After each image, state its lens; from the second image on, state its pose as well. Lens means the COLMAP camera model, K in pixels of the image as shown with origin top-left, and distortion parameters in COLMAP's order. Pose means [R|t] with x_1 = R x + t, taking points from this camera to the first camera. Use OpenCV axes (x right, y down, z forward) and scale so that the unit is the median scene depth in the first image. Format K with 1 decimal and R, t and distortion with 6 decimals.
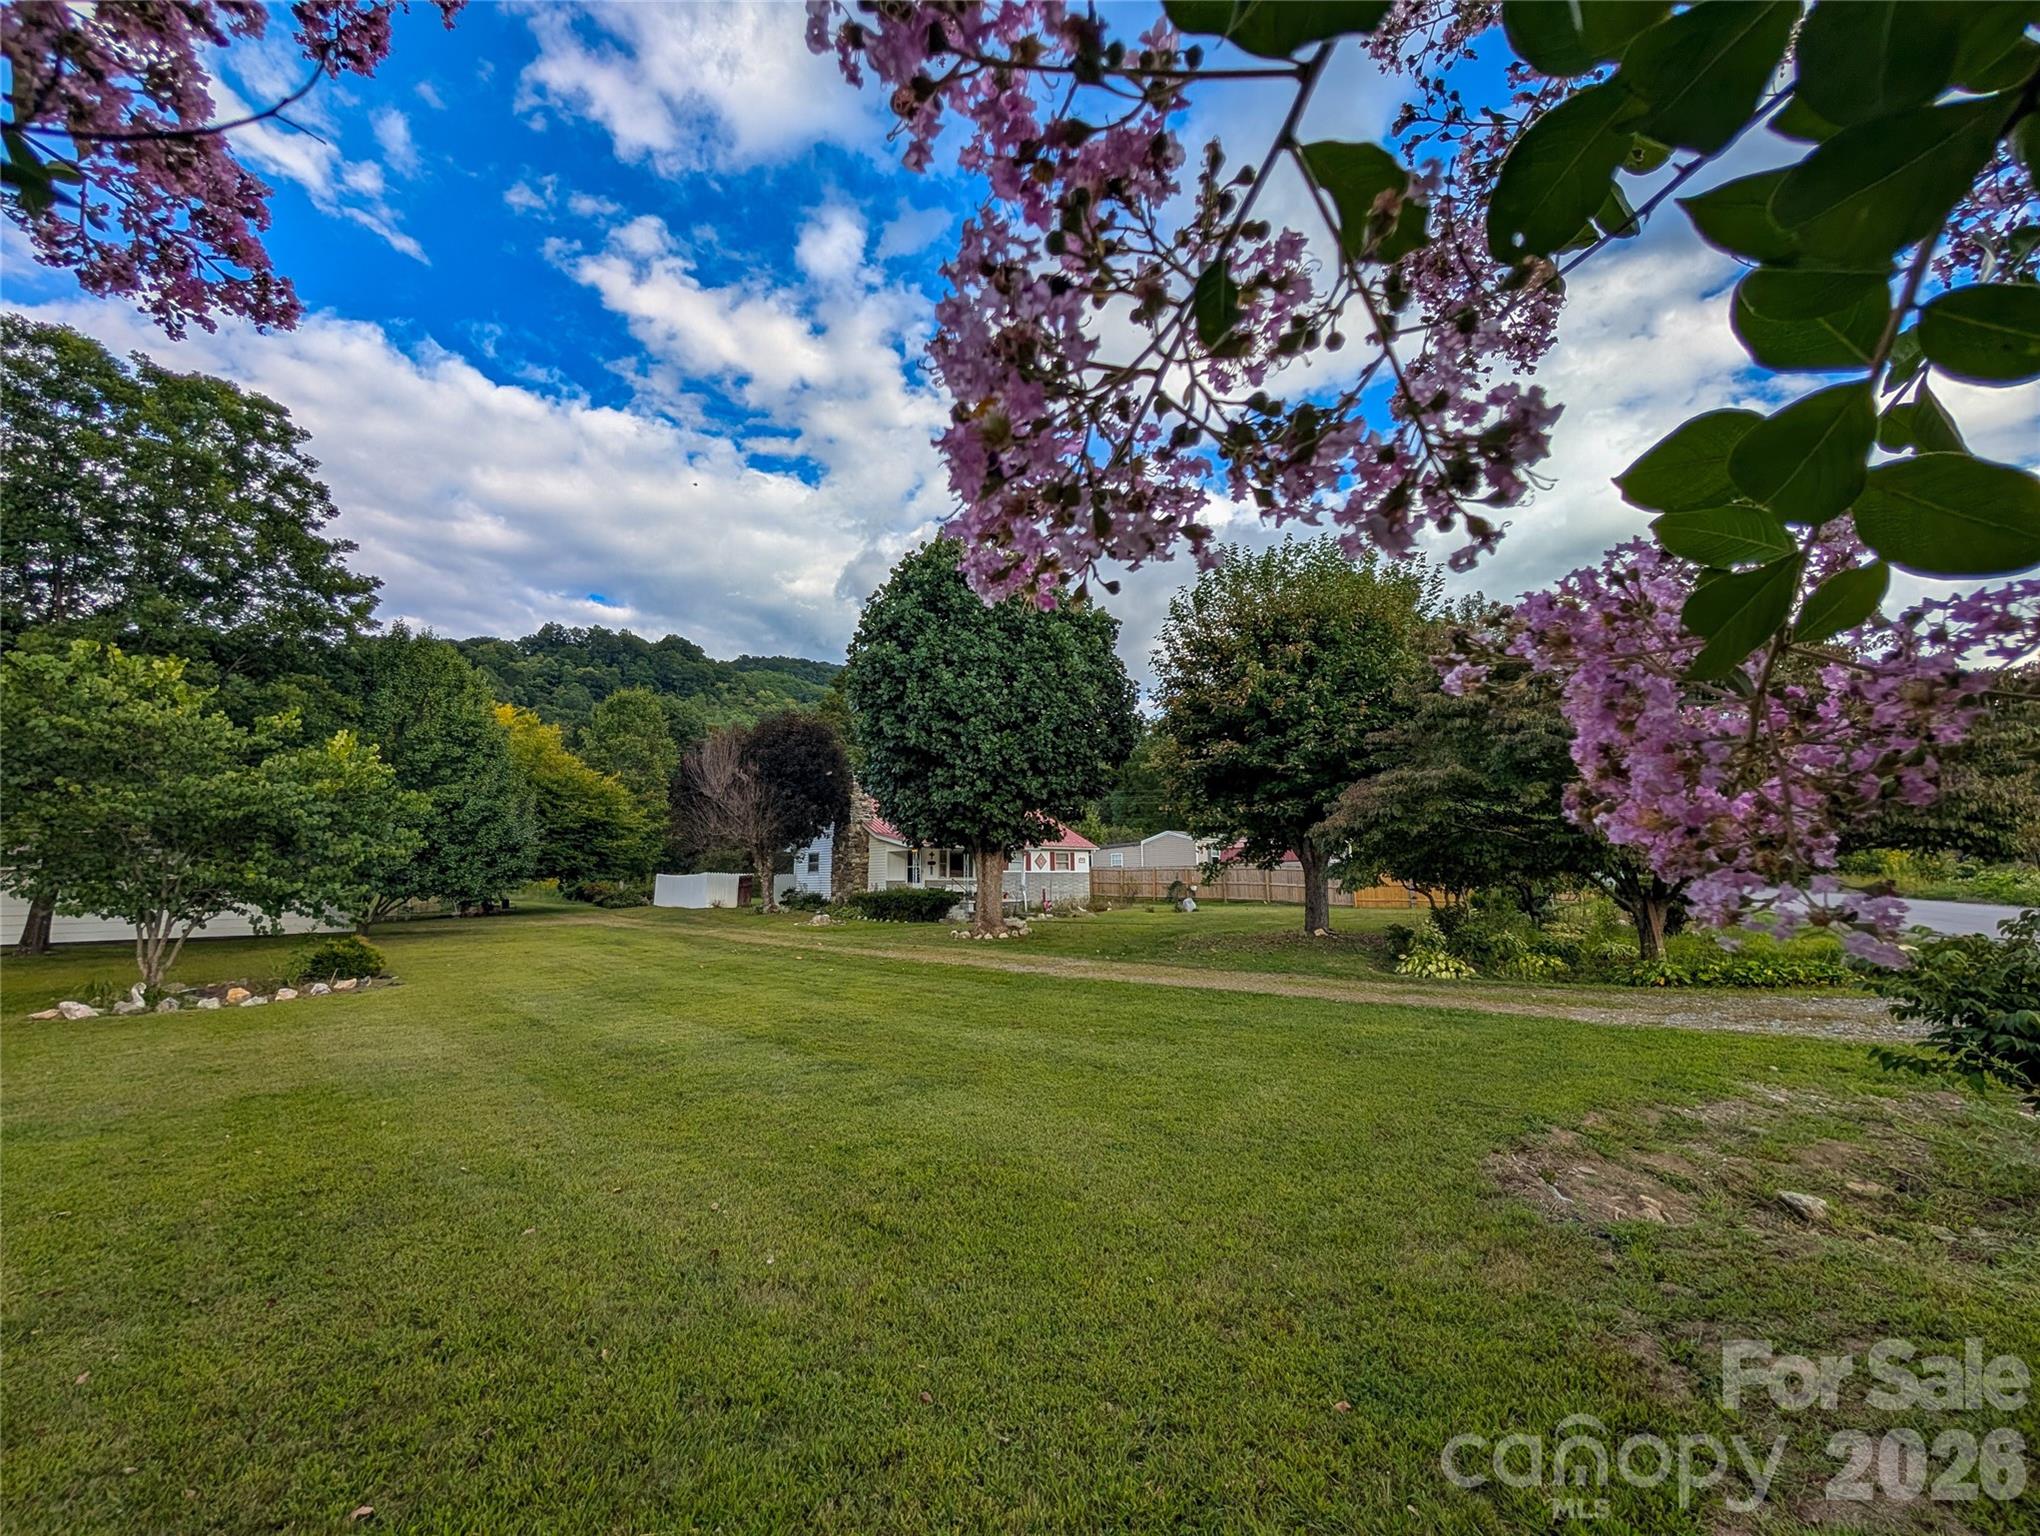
lens RADIAL K [[778.6, 0, 1031.8], [0, 778.6, 775.1], [0, 0, 1]] dist [-0.000661, -0.000003]
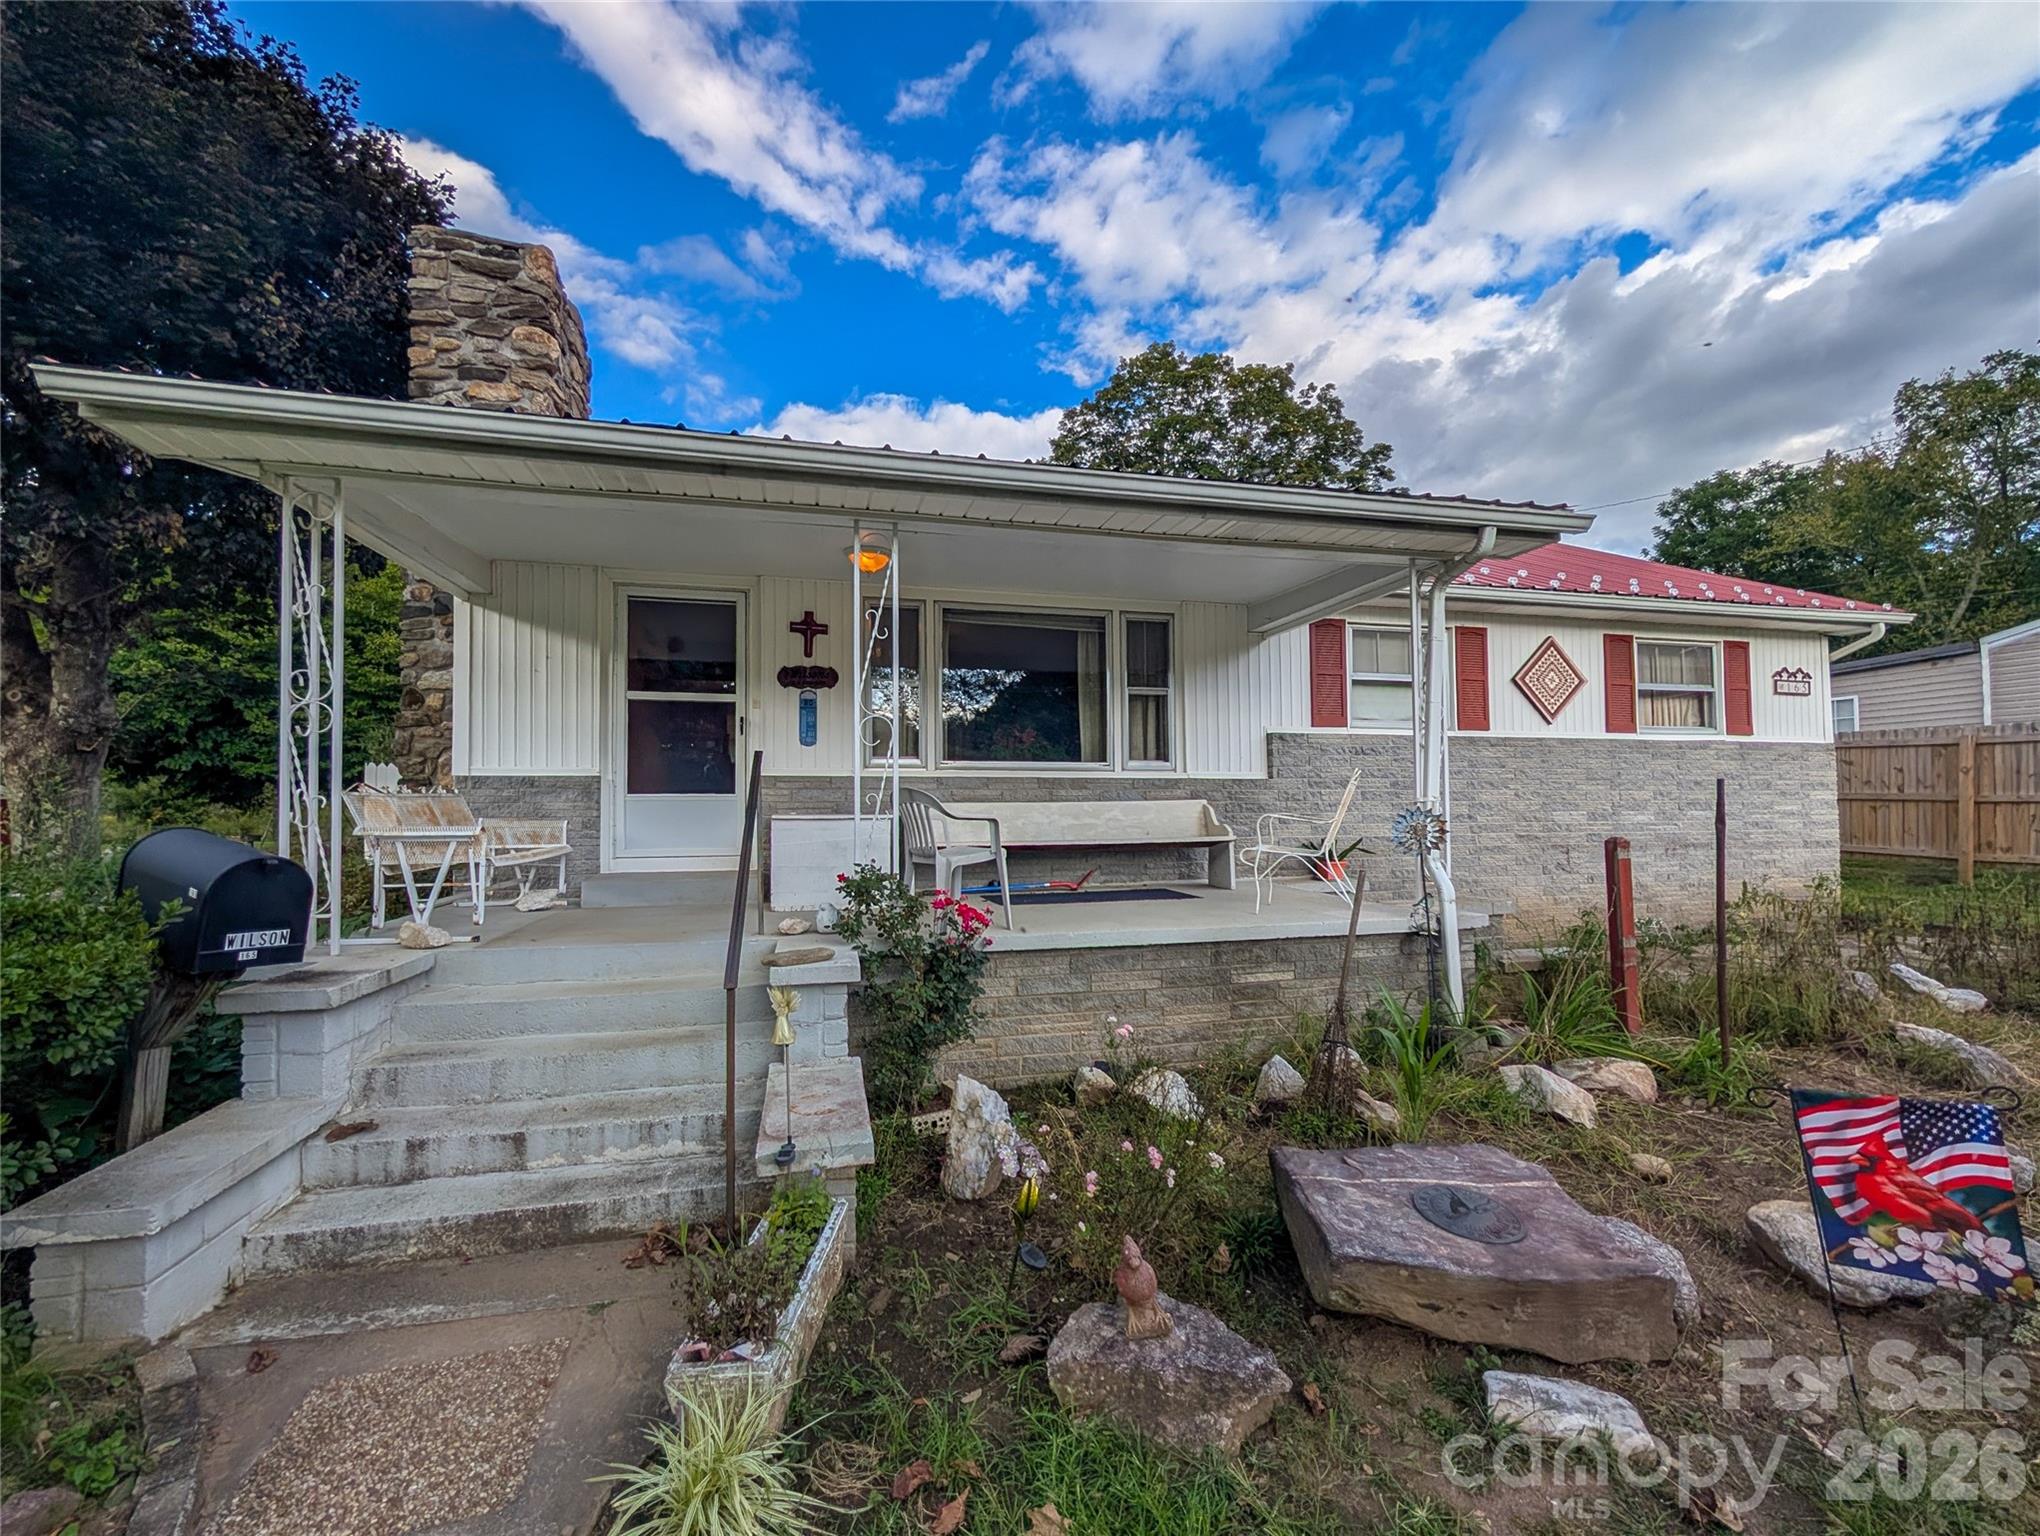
lens RADIAL K [[824.7, 0, 949.0], [0, 824.7, 782.6], [0, 0, 1]] dist [-0.000489, 0.000381]
pose [[0.850900, -0.007360, -0.525275, -0.007999], [0.068904, 0.992827, 0.097706, 0.122657], [0.520789, -0.119332, 0.845304, 0.876970]]
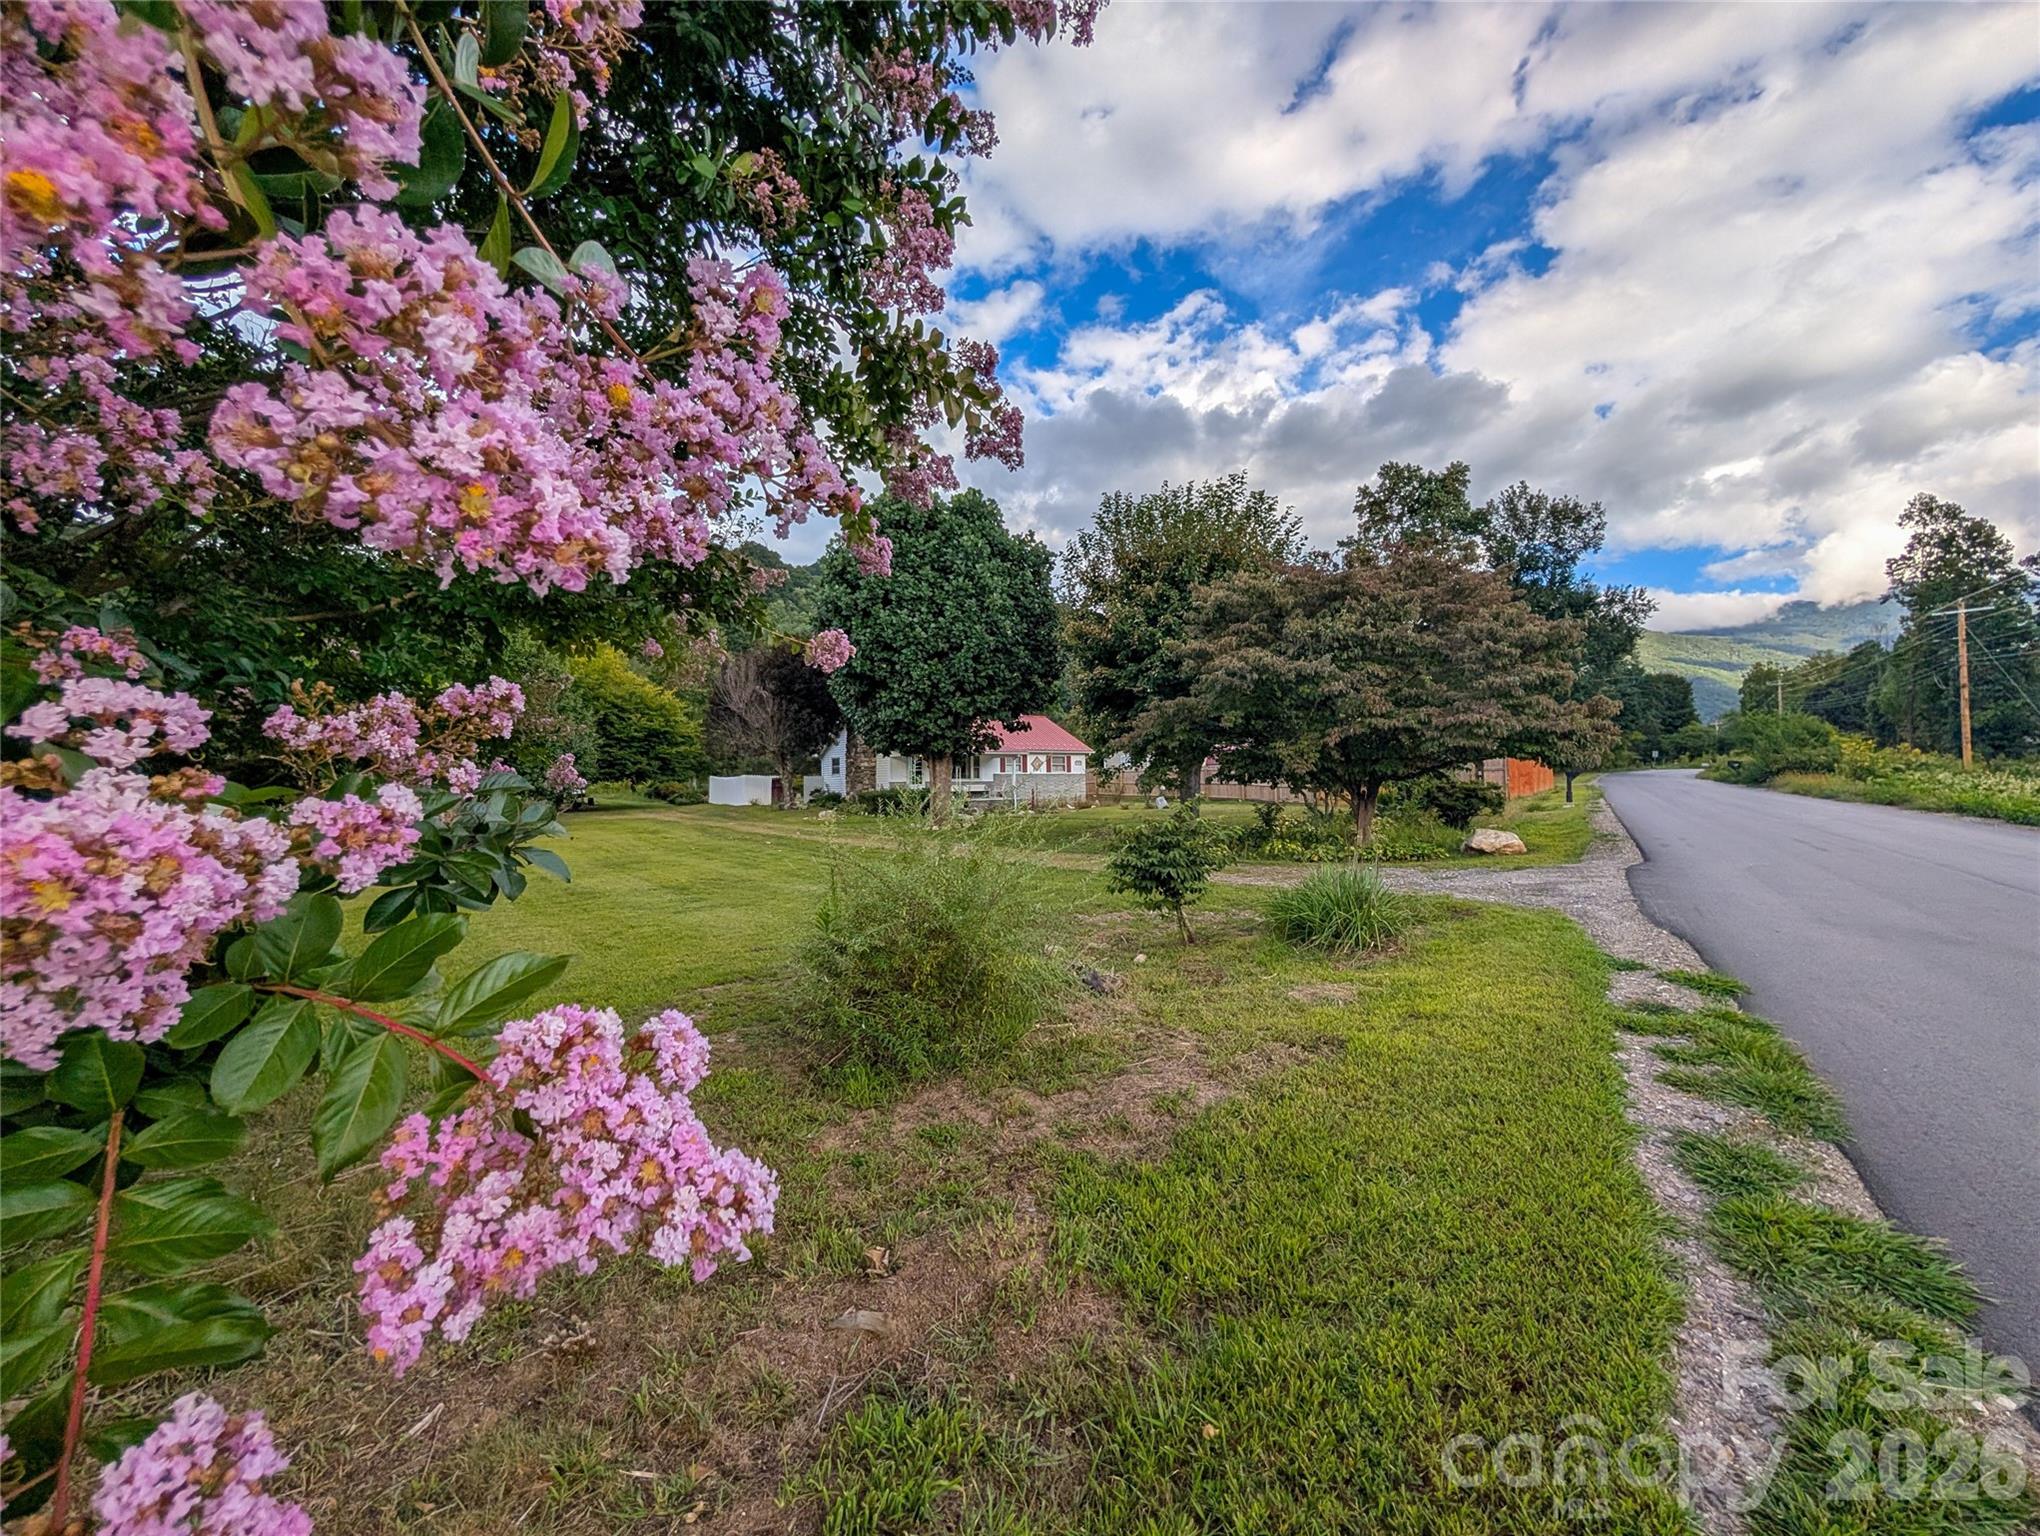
lens RADIAL K [[778.6, 0, 1031.8], [0, 778.6, 775.1], [0, 0, 1]] dist [-0.000661, -0.000003]
pose [[0.994791, -0.002527, -0.101902, 0.135821], [0.015568, 0.991731, 0.127389, -0.017144], [0.100737, -0.128312, 0.986604, -0.110325]]
